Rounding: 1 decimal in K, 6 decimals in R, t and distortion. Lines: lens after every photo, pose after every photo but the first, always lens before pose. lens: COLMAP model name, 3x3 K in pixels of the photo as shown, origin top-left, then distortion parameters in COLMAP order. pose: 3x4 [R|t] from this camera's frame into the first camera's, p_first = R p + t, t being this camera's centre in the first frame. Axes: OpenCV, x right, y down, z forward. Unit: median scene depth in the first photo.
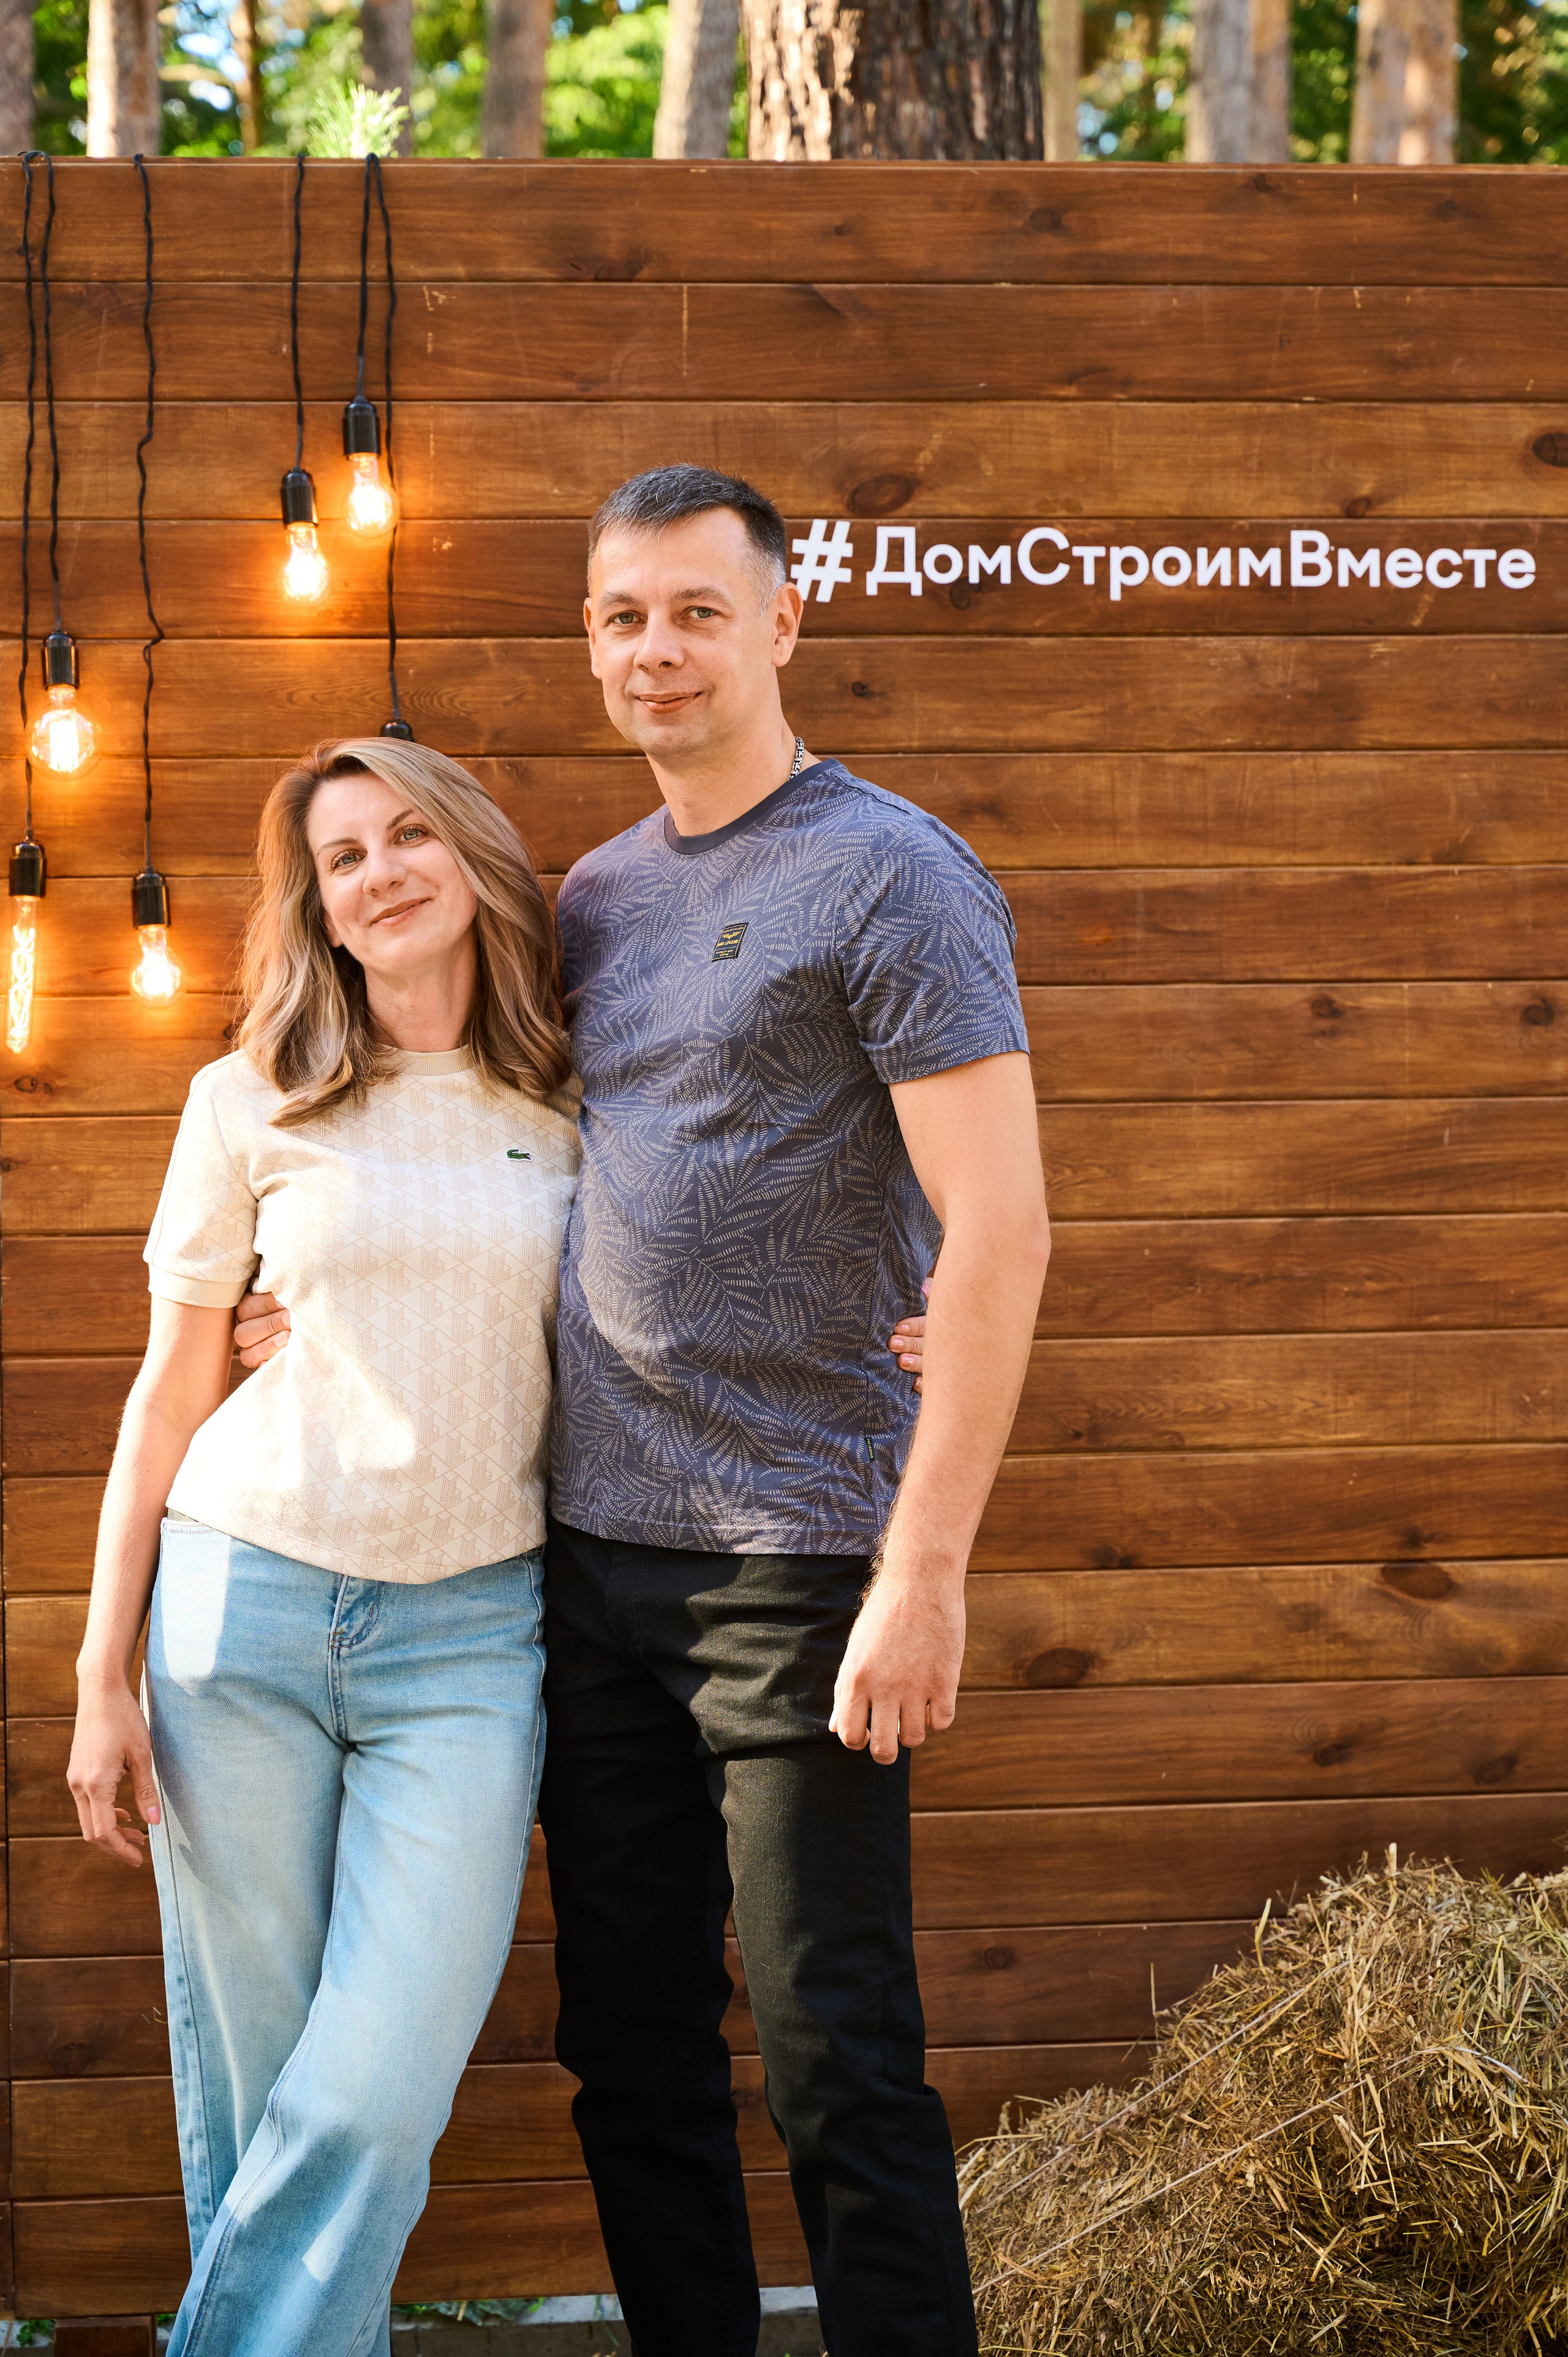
lens RADIAL K [[4437.2, 0, 770.7], [0, 4437.2, 1189.3], [0, 0, 1]] dist [-0.009699, -0.034250]
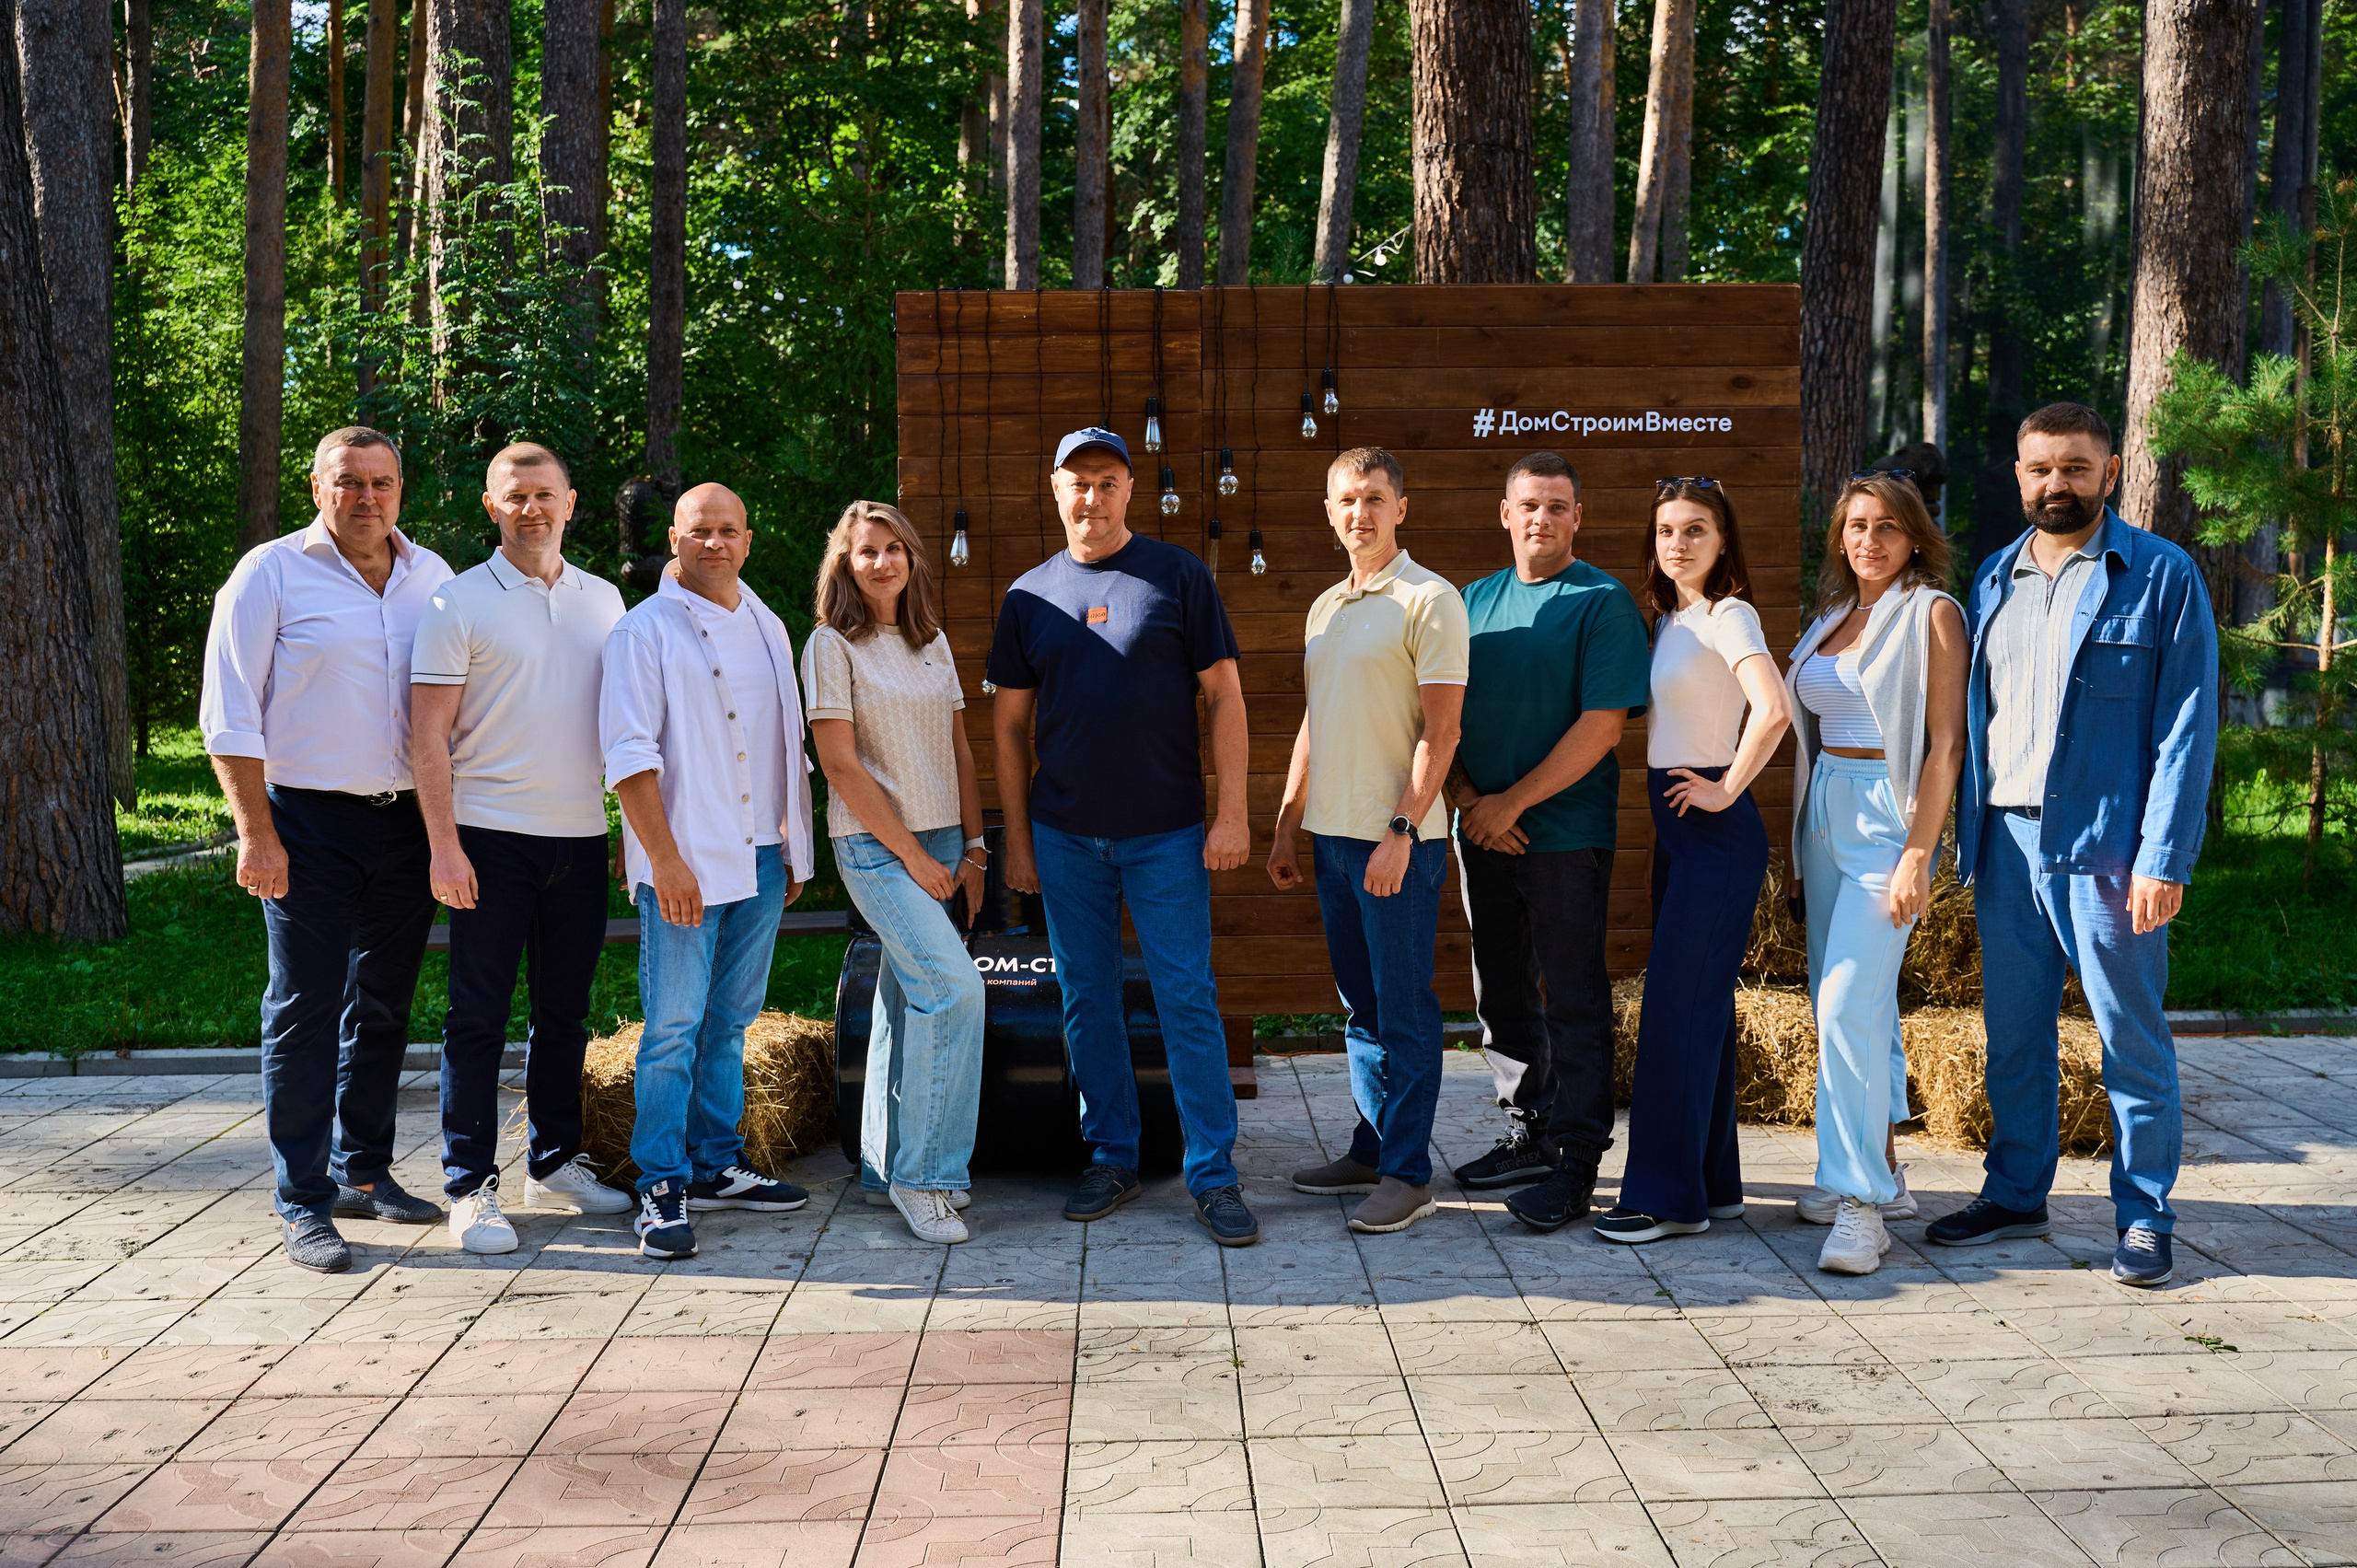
lens RADIAL K [[2222.1, 0, 1207.2], [0, 2222.1, 769.4], [0, 0, 1]] dist [0.006584, -0.006376]
pose [[0.998436, 0.007976, -0.055334, -0.086899], [-0.004834, 0.998381, 0.056673, 0.003635], [0.055697, -0.056317, 0.996858, -0.475795]]
